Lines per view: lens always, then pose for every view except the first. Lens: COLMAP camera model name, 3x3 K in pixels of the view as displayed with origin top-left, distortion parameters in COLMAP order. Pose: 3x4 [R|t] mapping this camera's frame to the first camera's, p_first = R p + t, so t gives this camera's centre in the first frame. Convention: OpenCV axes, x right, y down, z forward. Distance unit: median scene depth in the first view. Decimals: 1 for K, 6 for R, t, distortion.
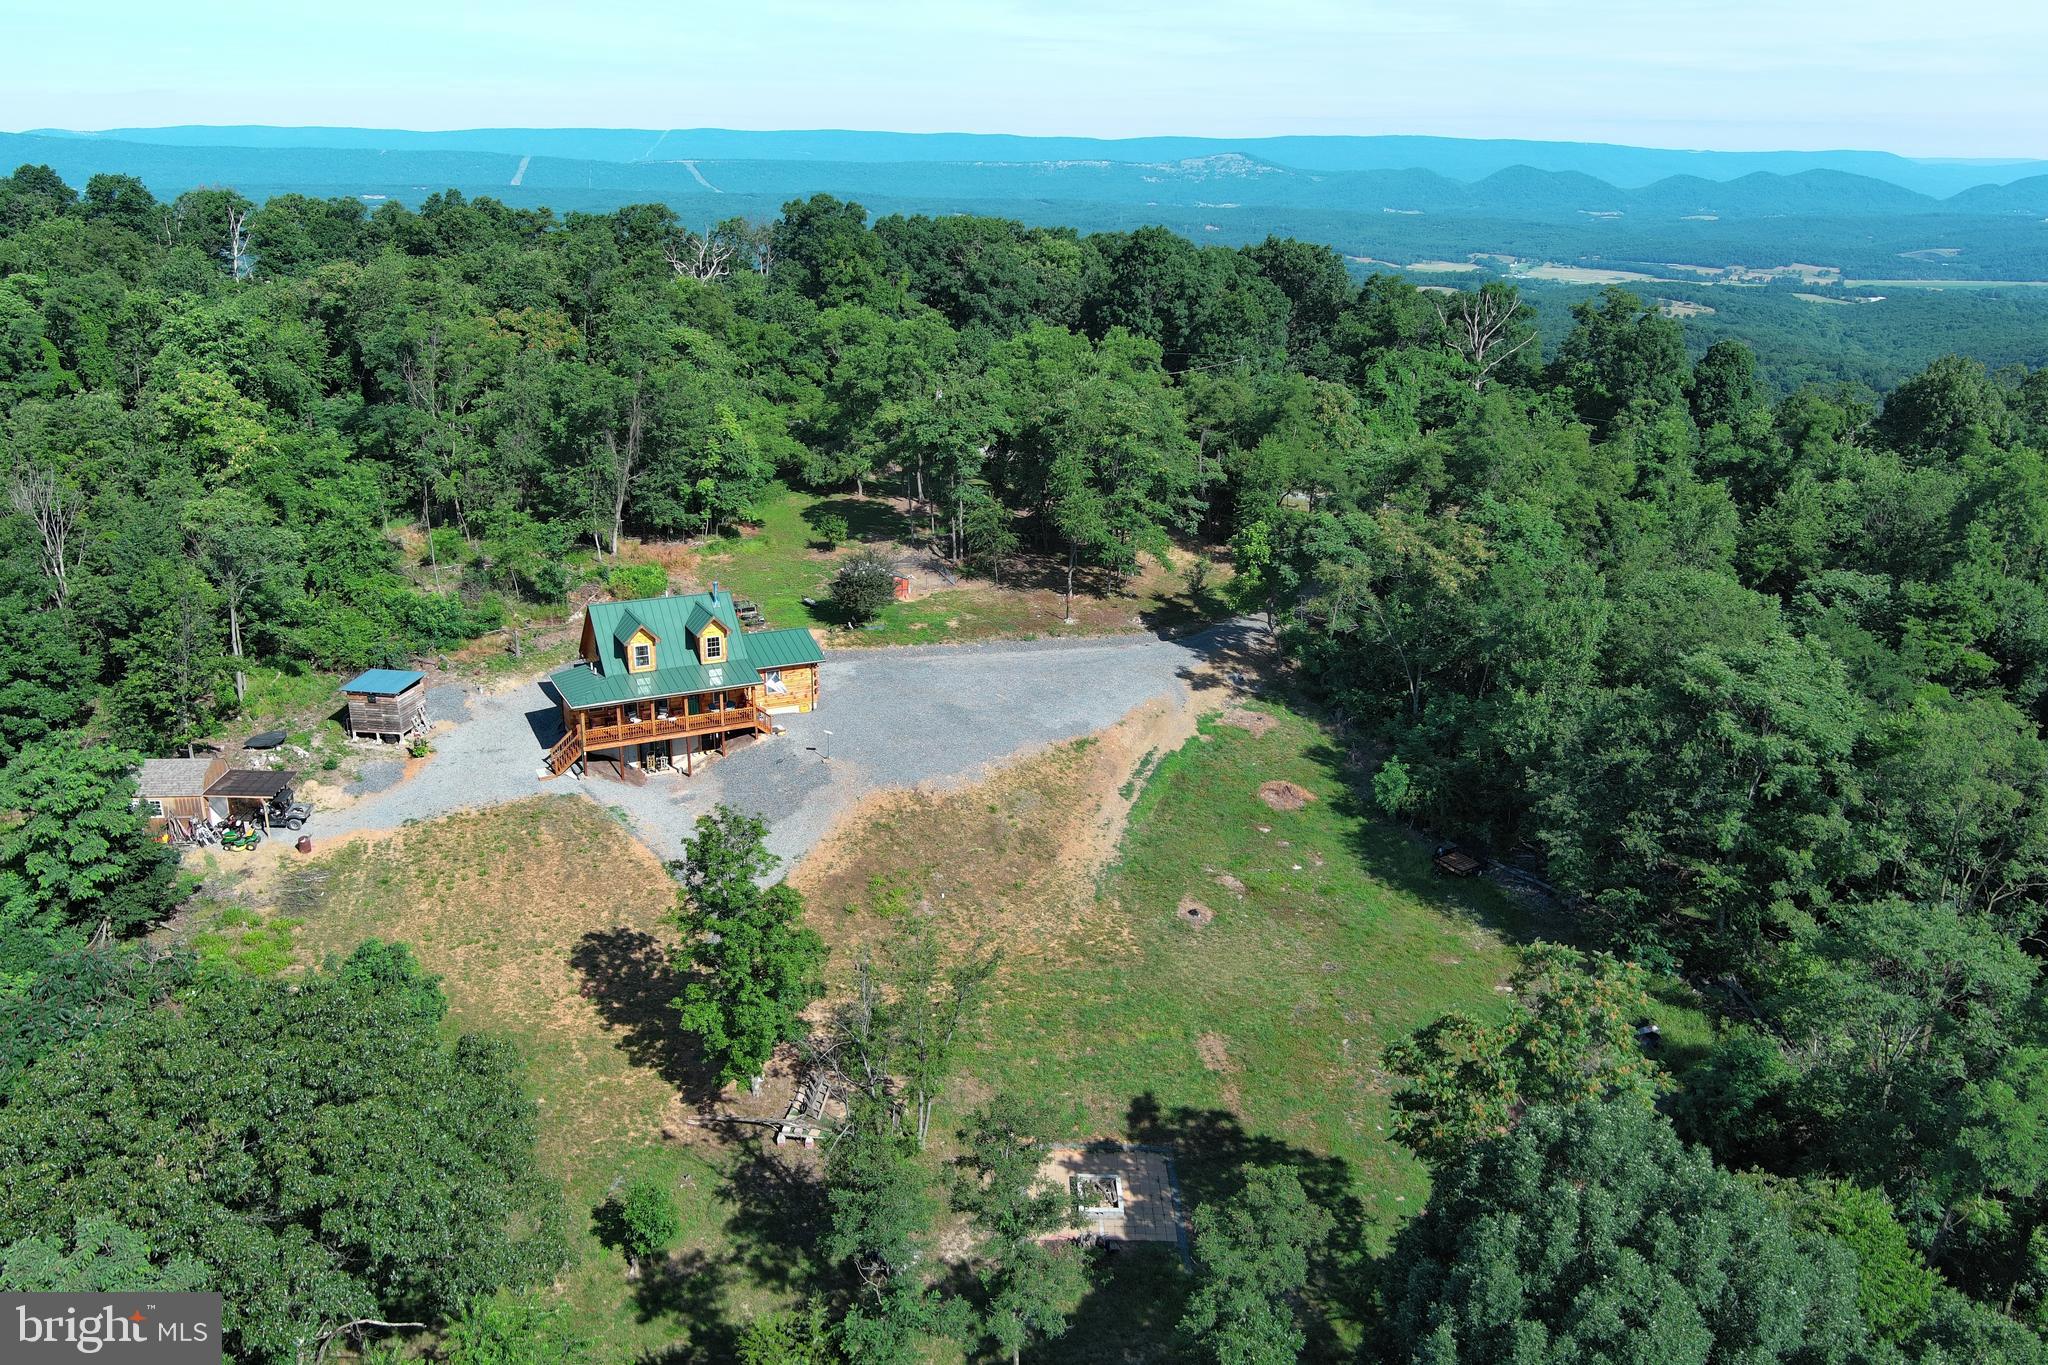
lens RADIAL K [[1587.4, 0, 1018.0], [0, 1587.4, 680.2], [0, 0, 1]] dist [0.018135, -0.008755]
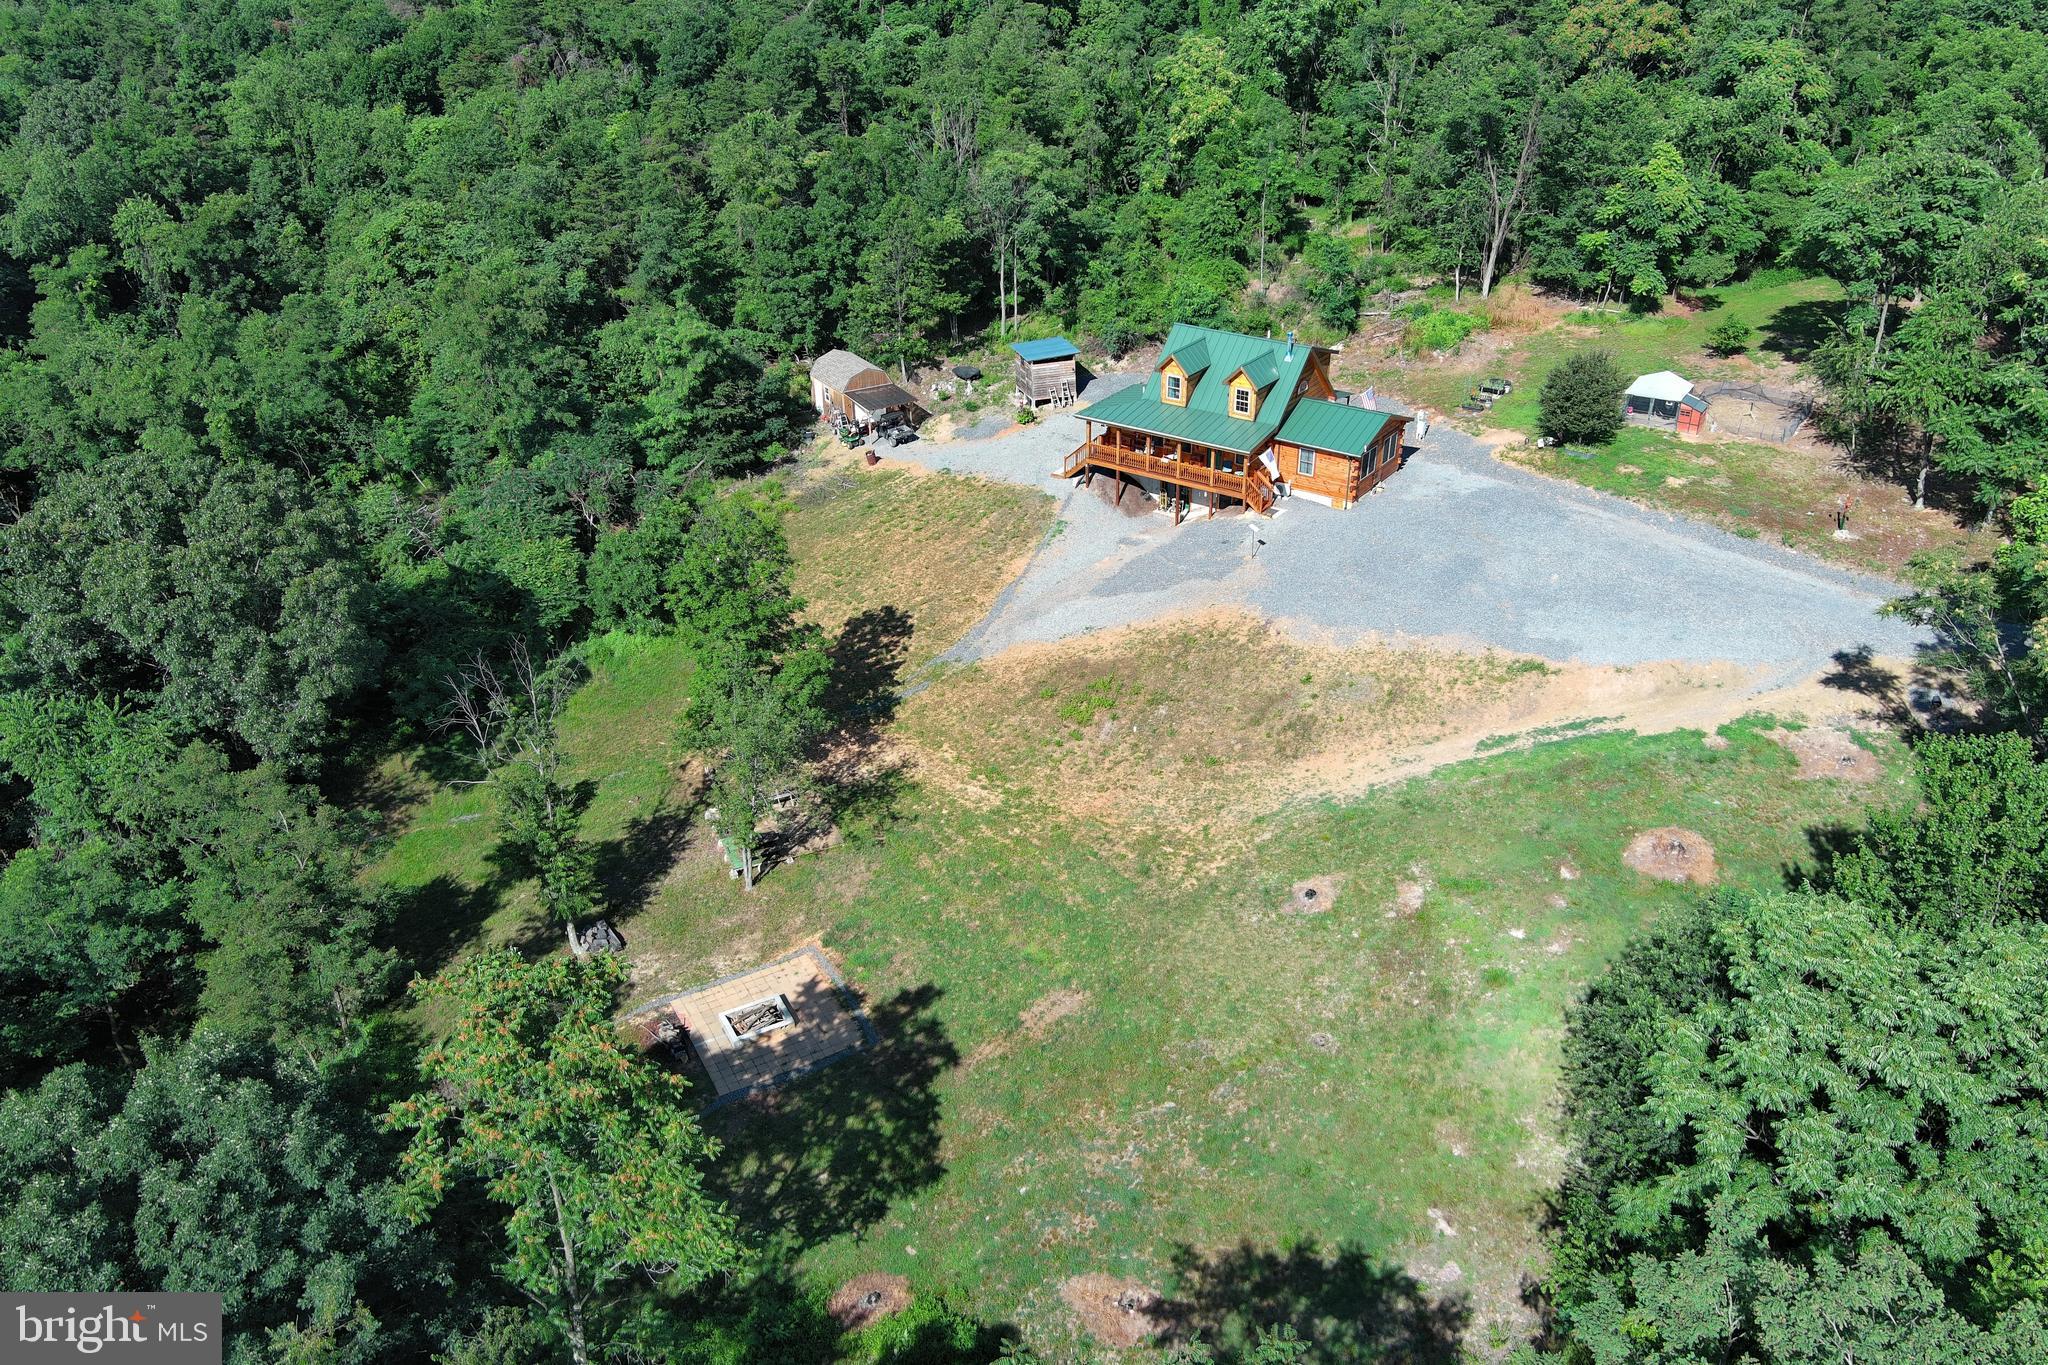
lens RADIAL K [[1587.4, 0, 1010.3], [0, 1587.4, 685.5], [0, 0, 1]] dist [0.018135, -0.008755]
pose [[0.467277, 0.410397, -0.783088, 0.507287], [-0.255131, 0.910647, 0.325008, -0.130225], [0.846499, 0.047921, 0.530230, 0.404247]]
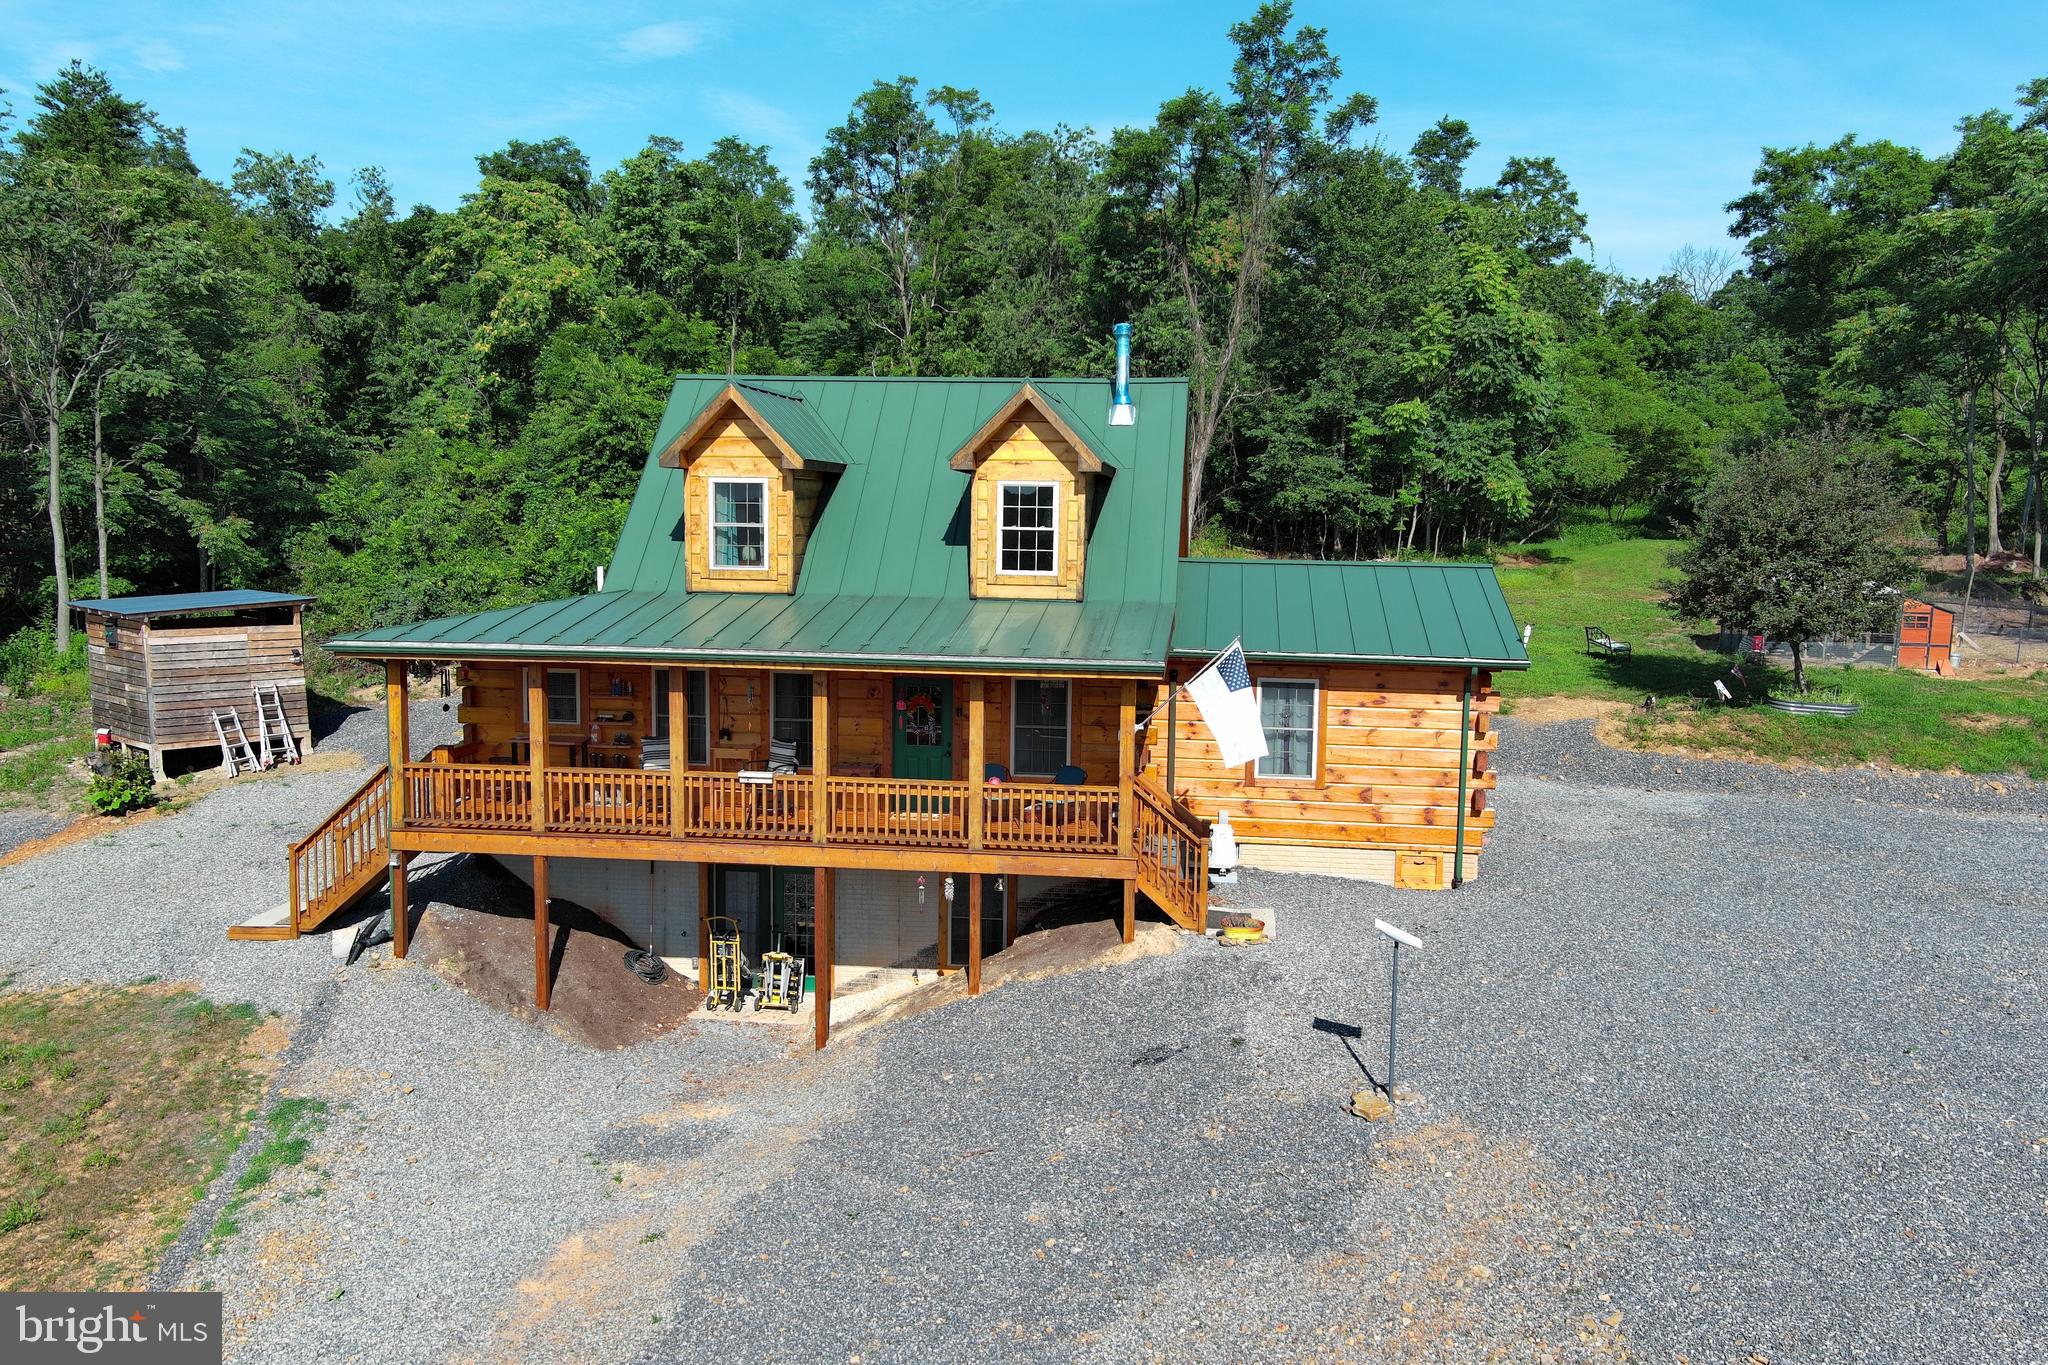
lens RADIAL K [[1587.4, 0, 1018.8], [0, 1587.4, 679.6], [0, 0, 1]] dist [0.018135, -0.008755]
pose [[0.829455, 0.061374, -0.555192, -0.056904], [-0.177336, 0.971458, -0.157550, 0.038051], [0.529676, 0.229136, 0.816664, 0.786357]]
